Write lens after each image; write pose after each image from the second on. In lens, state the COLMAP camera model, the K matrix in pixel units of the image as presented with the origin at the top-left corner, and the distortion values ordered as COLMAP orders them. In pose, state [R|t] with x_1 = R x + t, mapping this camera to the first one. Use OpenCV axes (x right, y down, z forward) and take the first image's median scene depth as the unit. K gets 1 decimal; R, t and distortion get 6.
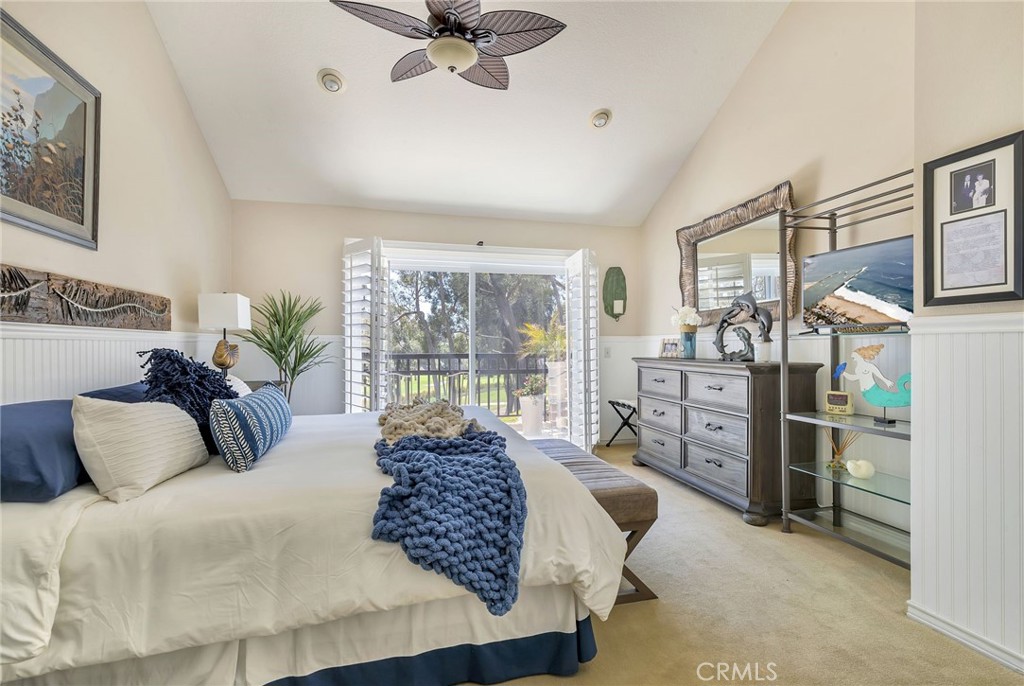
lens RADIAL K [[486.8, 0, 508.9], [0, 486.8, 341.1], [0, 0, 1]] dist [0.029140, 0.000384]
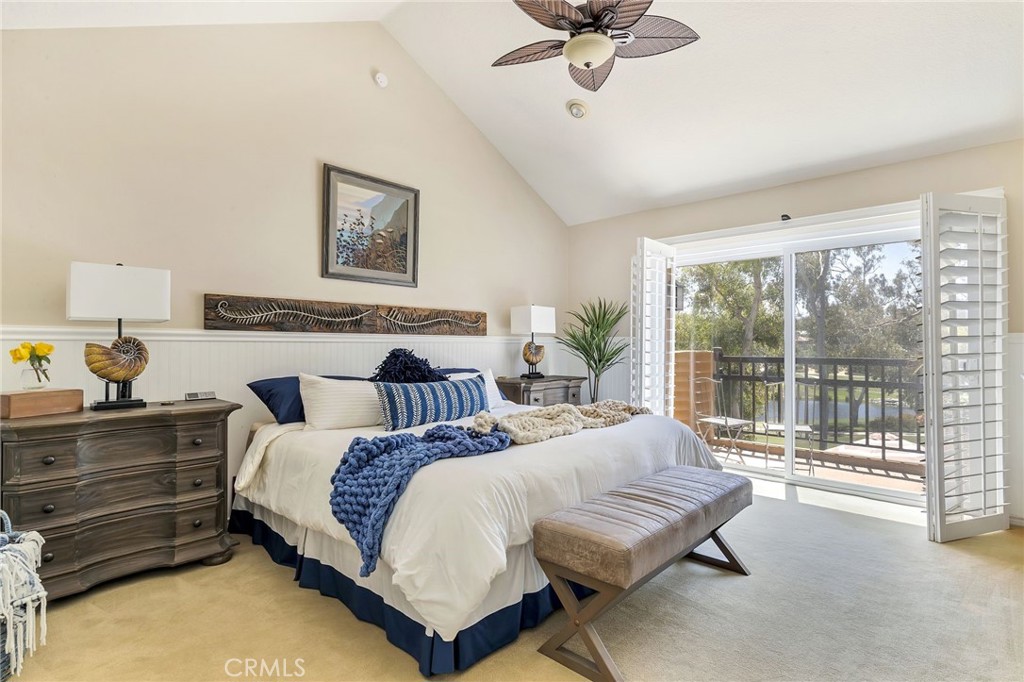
lens RADIAL K [[486.8, 0, 505.2], [0, 486.8, 341.0], [0, 0, 1]] dist [0.029140, 0.000384]
pose [[0.546419, -0.001269, -0.837511, 0.717438], [0.001629, 0.999999, -0.000452, -0.005902], [0.837511, -0.001117, 0.546420, 0.396599]]
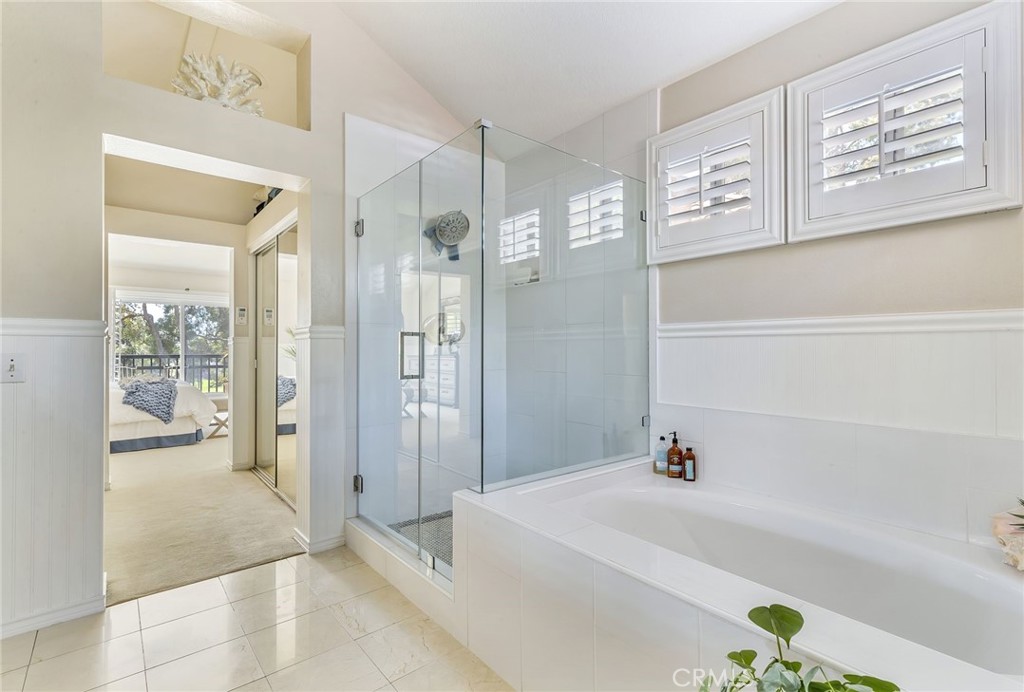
lens RADIAL K [[477.4, 0, 510.7], [0, 477.4, 352.6], [0, 0, 1]] dist [-0.001729, -0.000056]
pose [[0.892892, 0.007133, 0.450214, 0.407401], [-0.012902, 0.999869, 0.009747, -0.020805], [-0.450085, -0.014512, 0.892868, -2.022660]]
